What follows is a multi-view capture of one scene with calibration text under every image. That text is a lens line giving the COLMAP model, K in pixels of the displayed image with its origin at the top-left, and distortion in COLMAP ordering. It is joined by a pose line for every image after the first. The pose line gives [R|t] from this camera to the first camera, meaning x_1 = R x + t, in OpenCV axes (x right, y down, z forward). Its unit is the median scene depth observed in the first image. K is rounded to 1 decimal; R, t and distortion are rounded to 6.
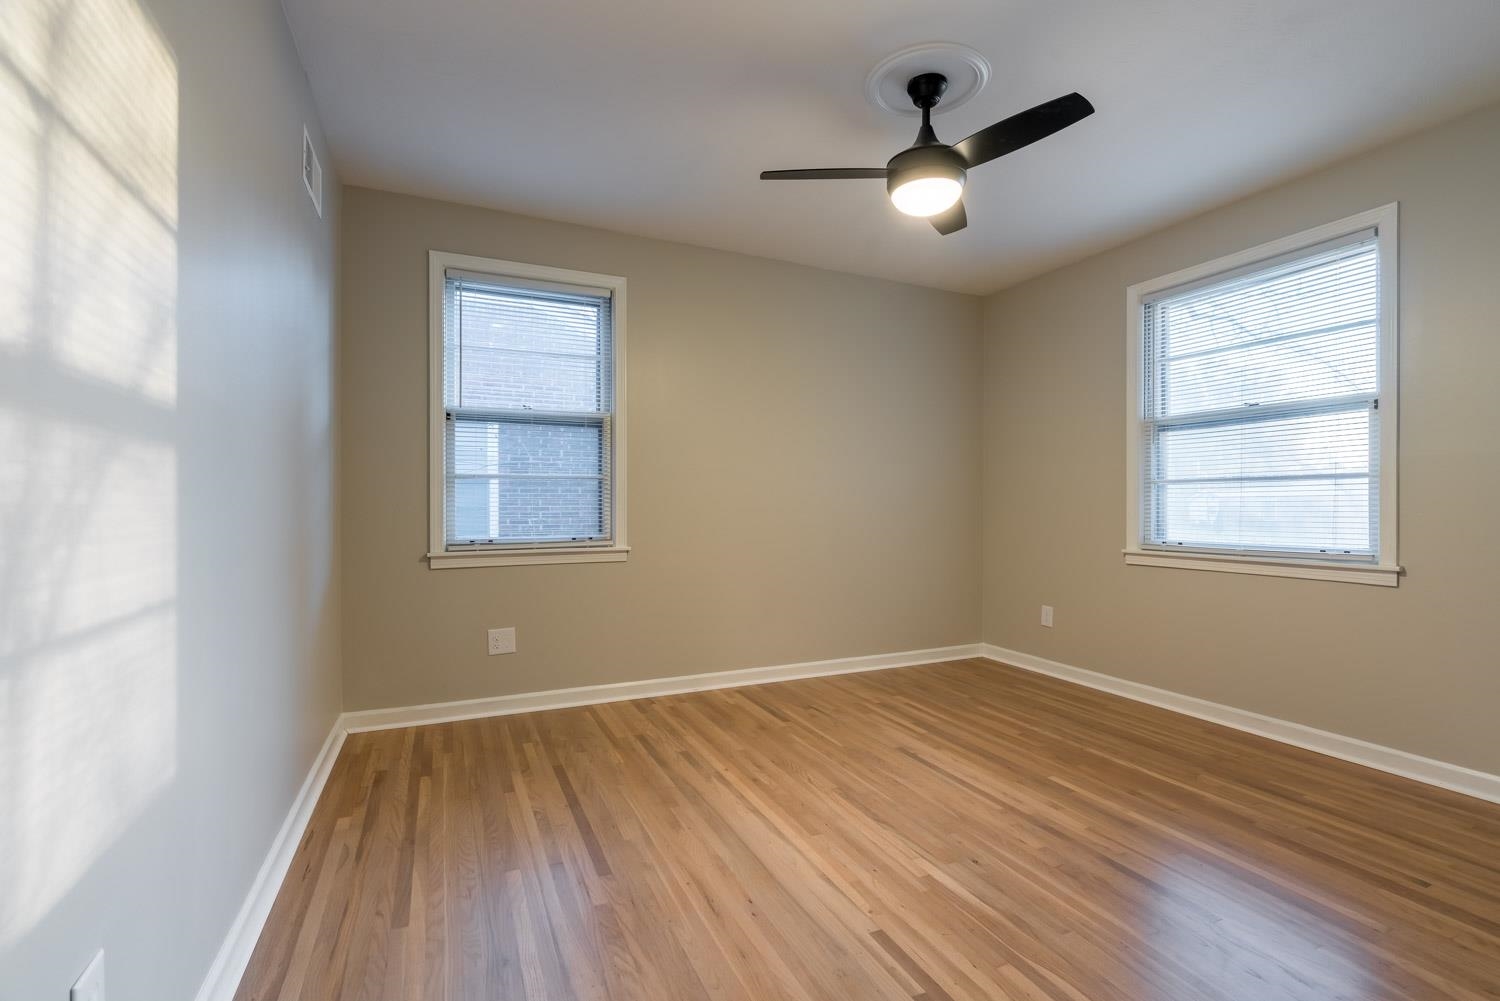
lens RADIAL K [[676.2, 0, 750.0], [0, 676.2, 500.5], [0, 0, 1]] dist [-0.001301, 0.000383]
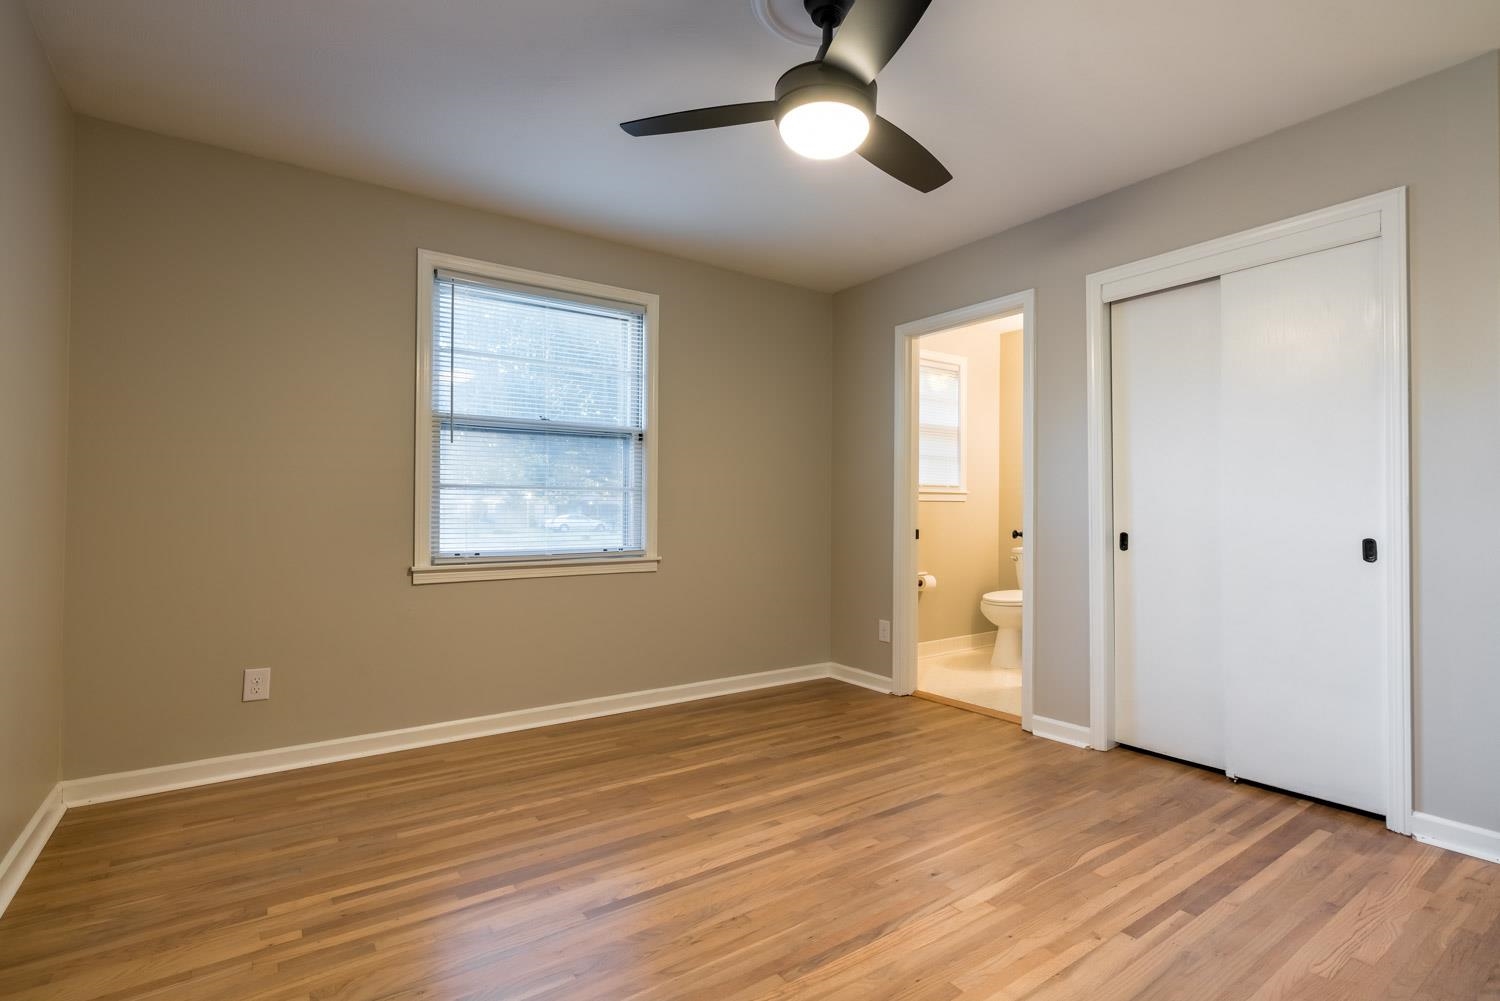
lens RADIAL K [[666.2, 0, 747.8], [0, 666.2, 508.6], [0, 0, 1]] dist [-0.003462, -0.000063]
pose [[-0.157921, 0.003692, 0.987445, -0.411184], [-0.007965, 0.999956, -0.005013, 0.003578], [-0.987420, -0.008656, -0.157884, 0.997379]]
